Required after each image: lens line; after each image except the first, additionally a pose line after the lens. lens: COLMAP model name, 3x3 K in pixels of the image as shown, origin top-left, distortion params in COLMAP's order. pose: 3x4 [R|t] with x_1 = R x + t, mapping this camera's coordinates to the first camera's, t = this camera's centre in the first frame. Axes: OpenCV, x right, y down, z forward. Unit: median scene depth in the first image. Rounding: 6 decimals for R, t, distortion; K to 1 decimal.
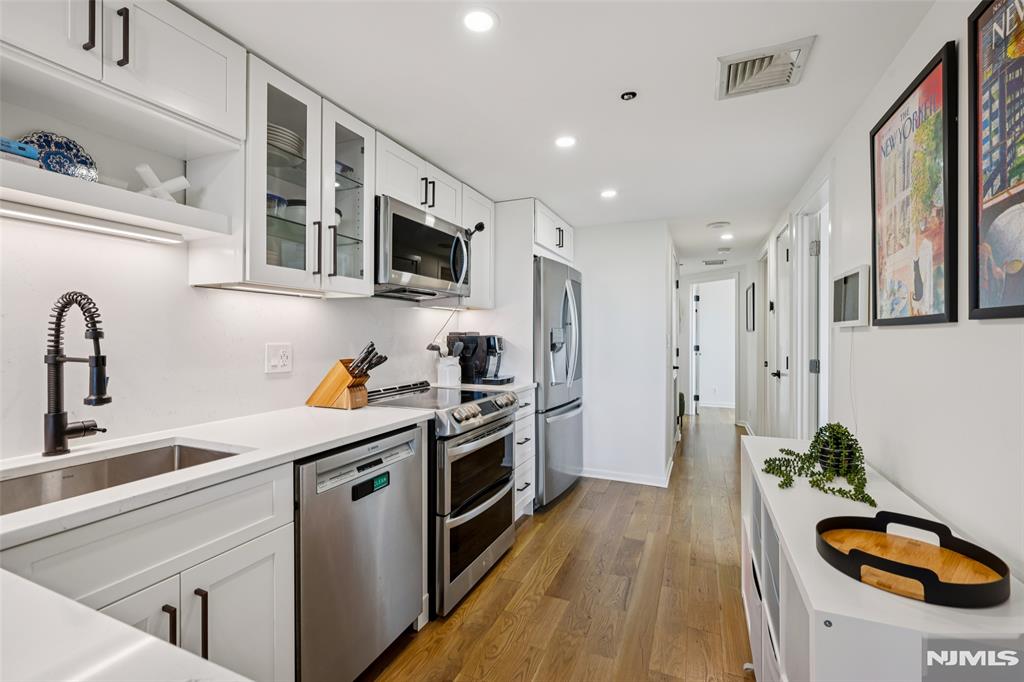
lens RADIAL K [[441.5, 0, 513.5], [0, 441.5, 335.9], [0, 0, 1]] dist [-0.001154, -0.000317]
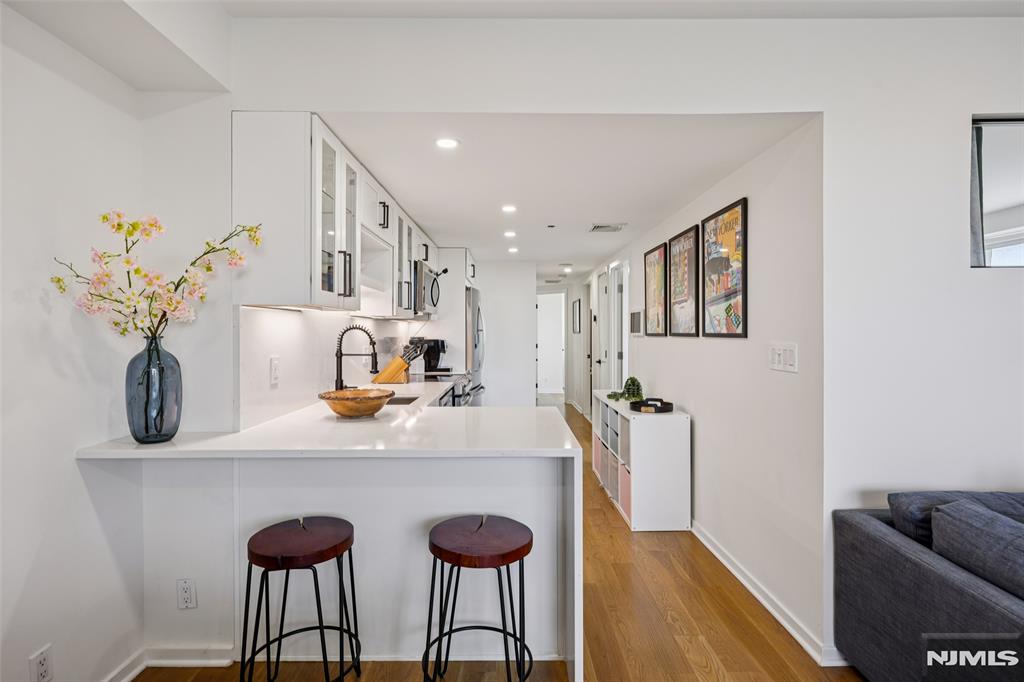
lens RADIAL K [[494.3, 0, 512.8], [0, 494.3, 332.4], [0, 0, 1]] dist [0.000772, 0.000070]
pose [[0.917157, -0.001042, 0.398526, -0.849778], [0.002065, 0.999996, -0.002139, -0.035100], [-0.398522, 0.002785, 0.917155, -1.092720]]
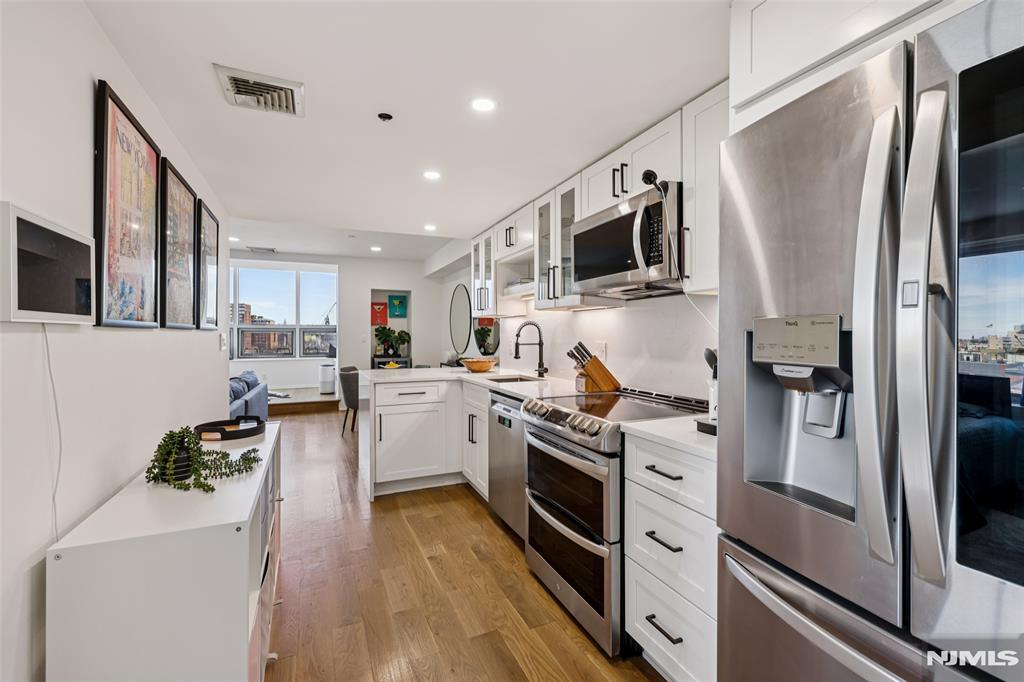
lens RADIAL K [[441.5, 0, 513.5], [0, 441.5, 335.9], [0, 0, 1]] dist [-0.001154, -0.000317]
pose [[-0.677941, 0.002518, -0.735112, 0.845702], [-0.002244, 0.999982, 0.005495, -0.010414], [0.735113, 0.005375, -0.677923, 1.967553]]
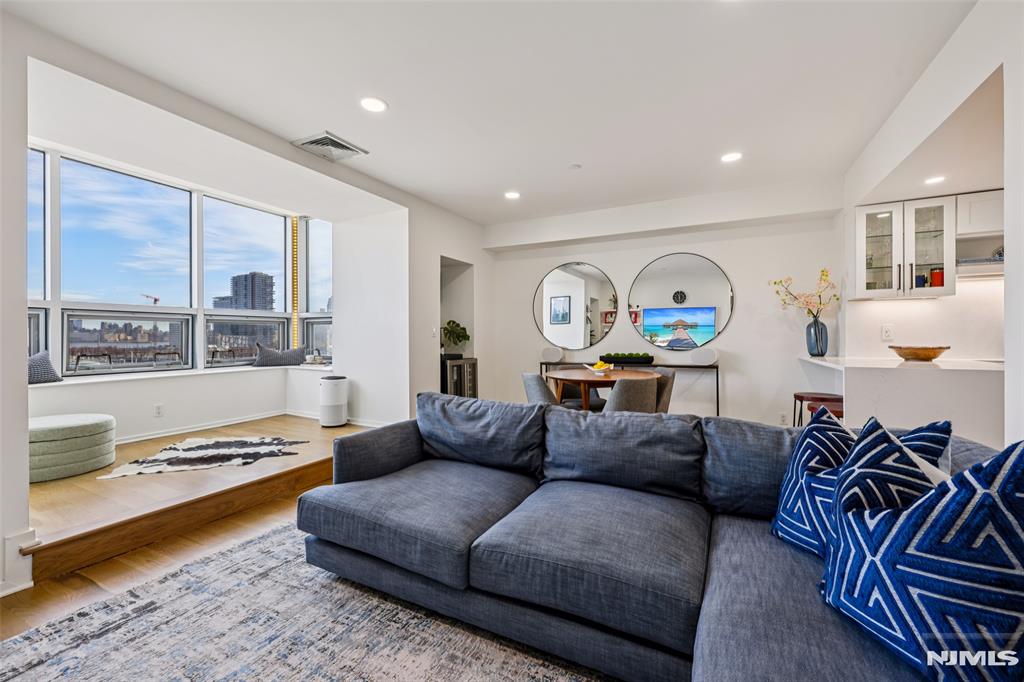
lens RADIAL K [[410.7, 0, 517.9], [0, 410.7, 335.4], [0, 0, 1]] dist [0.001119, 0.000135]
pose [[-0.068357, -0.002479, -0.997658, 1.224871], [0.000881, 0.999996, -0.002545, 0.077073], [0.997661, -0.001053, -0.068354, -1.327990]]
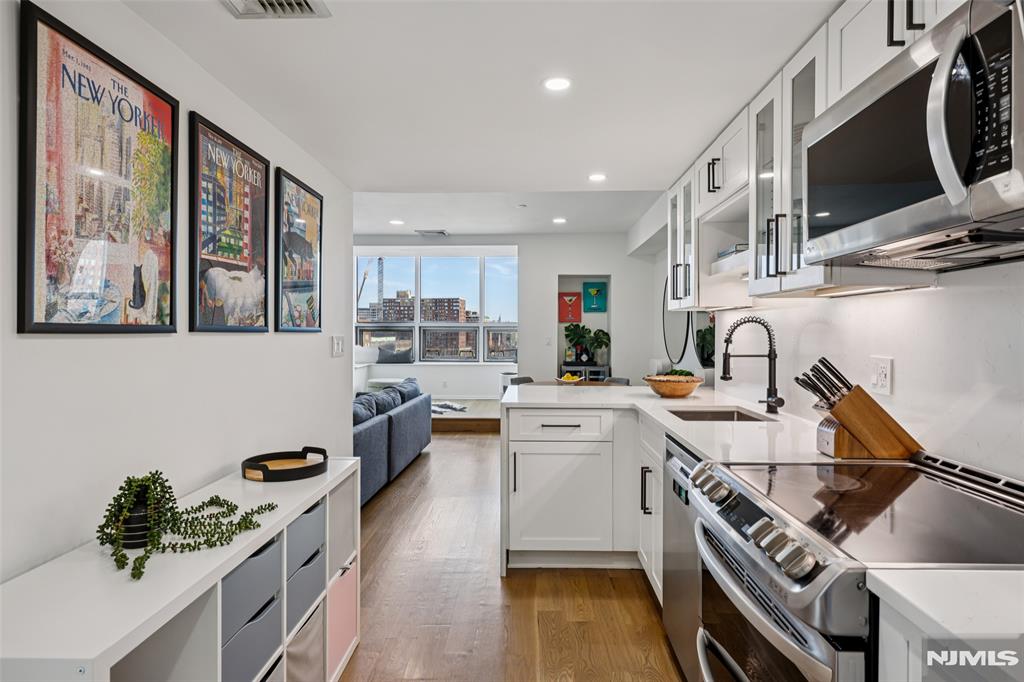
lens RADIAL K [[570.4, 0, 517.3], [0, 570.4, 337.7], [0, 0, 1]] dist [0.001195, 0.000516]
pose [[-0.929096, 0.001248, -0.369838, 0.459833], [-0.003545, 0.999918, 0.012279, -0.026616], [0.369823, 0.012719, -0.929015, 1.842368]]
